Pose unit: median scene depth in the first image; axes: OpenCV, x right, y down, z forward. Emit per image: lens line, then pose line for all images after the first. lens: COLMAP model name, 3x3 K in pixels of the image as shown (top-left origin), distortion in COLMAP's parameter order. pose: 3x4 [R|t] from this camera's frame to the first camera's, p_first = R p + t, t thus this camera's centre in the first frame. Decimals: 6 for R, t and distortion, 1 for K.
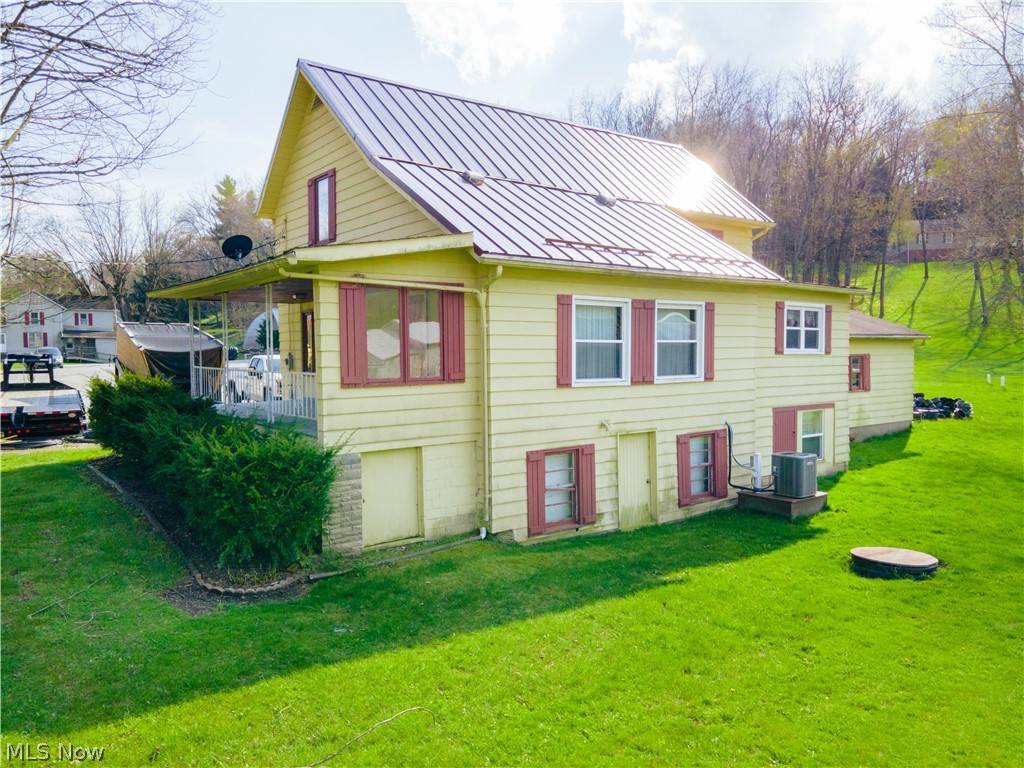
lens RADIAL K [[746.0, 0, 505.3], [0, 746.0, 383.1], [0, 0, 1]] dist [0.041825, -0.003883]
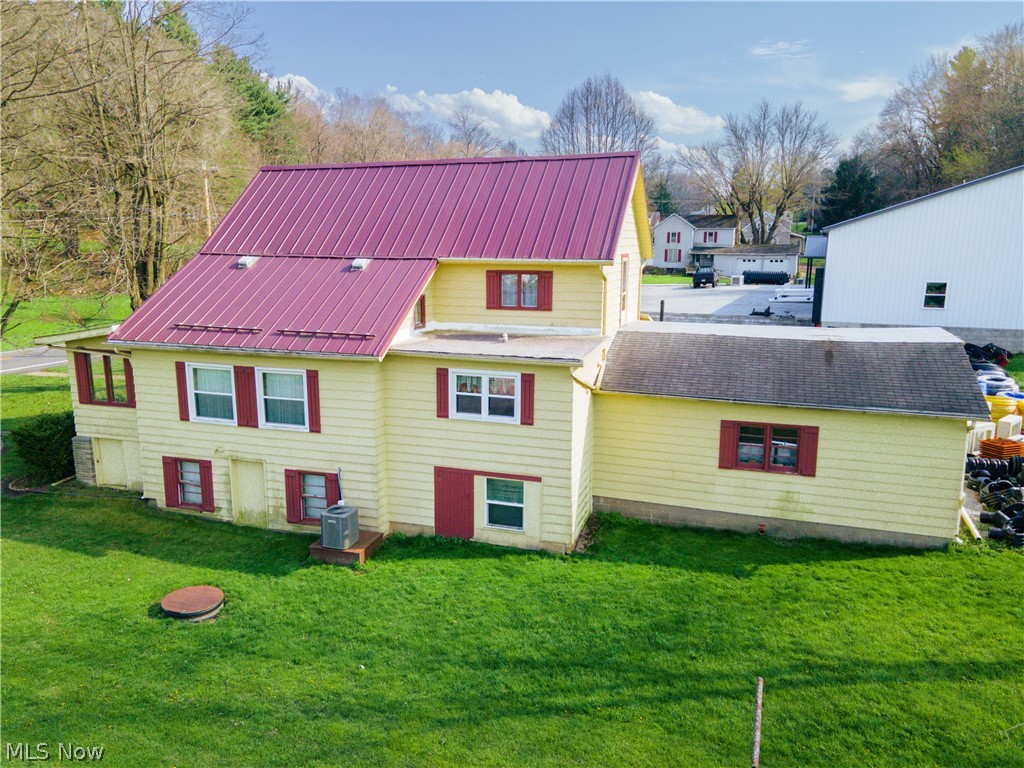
lens RADIAL K [[746.0, 0, 505.3], [0, 746.0, 383.1], [0, 0, 1]] dist [0.041825, -0.003883]
pose [[0.567598, 0.162820, -0.807046, 1.479673], [-0.040913, 0.984617, 0.169870, -0.315873], [0.822289, -0.063399, 0.565528, 0.588296]]
